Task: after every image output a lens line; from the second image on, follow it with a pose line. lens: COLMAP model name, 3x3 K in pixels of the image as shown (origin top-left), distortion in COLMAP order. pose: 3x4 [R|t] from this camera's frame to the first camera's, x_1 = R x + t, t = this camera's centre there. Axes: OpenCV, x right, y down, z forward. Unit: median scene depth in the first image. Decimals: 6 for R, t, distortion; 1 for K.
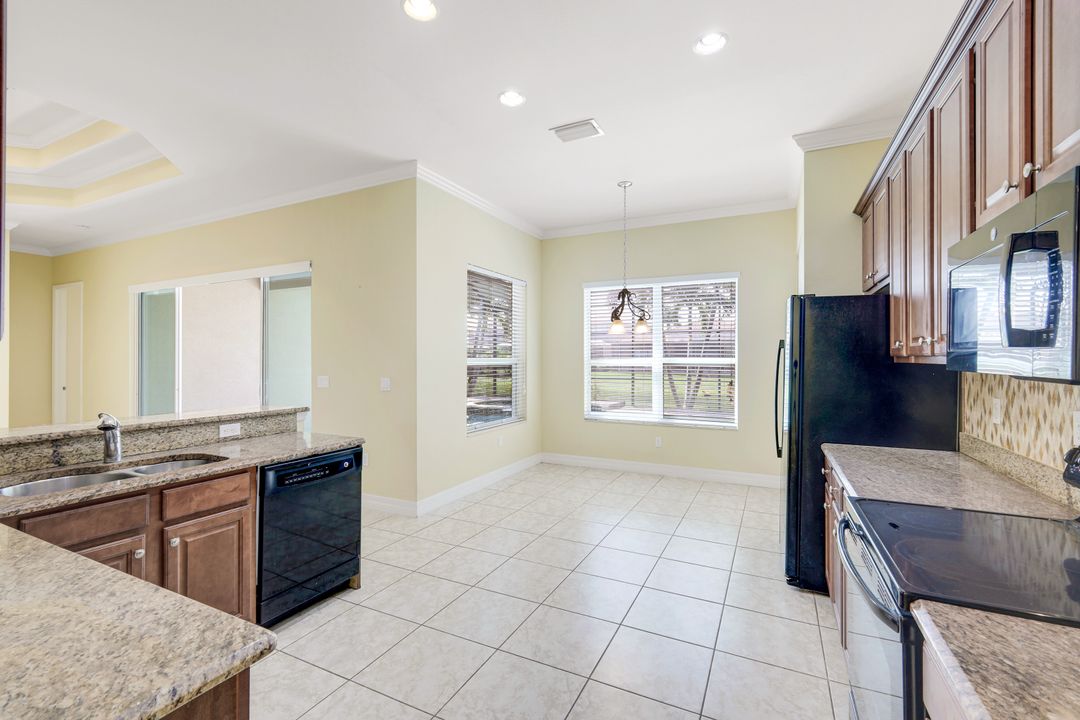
lens RADIAL K [[473.6, 0, 546.9], [0, 473.6, 356.3], [0, 0, 1]] dist [0.002691, -0.000447]
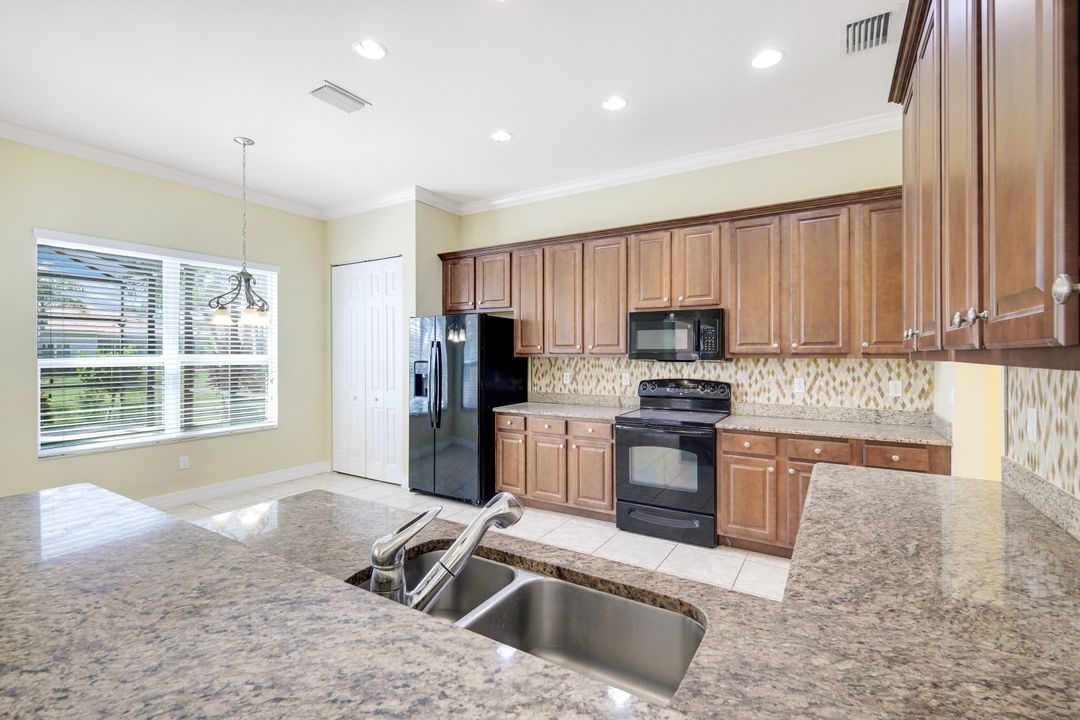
lens RADIAL K [[473.6, 0, 544.9], [0, 473.6, 356.0], [0, 0, 1]] dist [0.002691, -0.000447]
pose [[0.091833, -0.004829, 0.995763, -0.642323], [-0.002995, 0.999982, 0.005126, -0.000127], [-0.995770, -0.003453, 0.091817, 0.438317]]
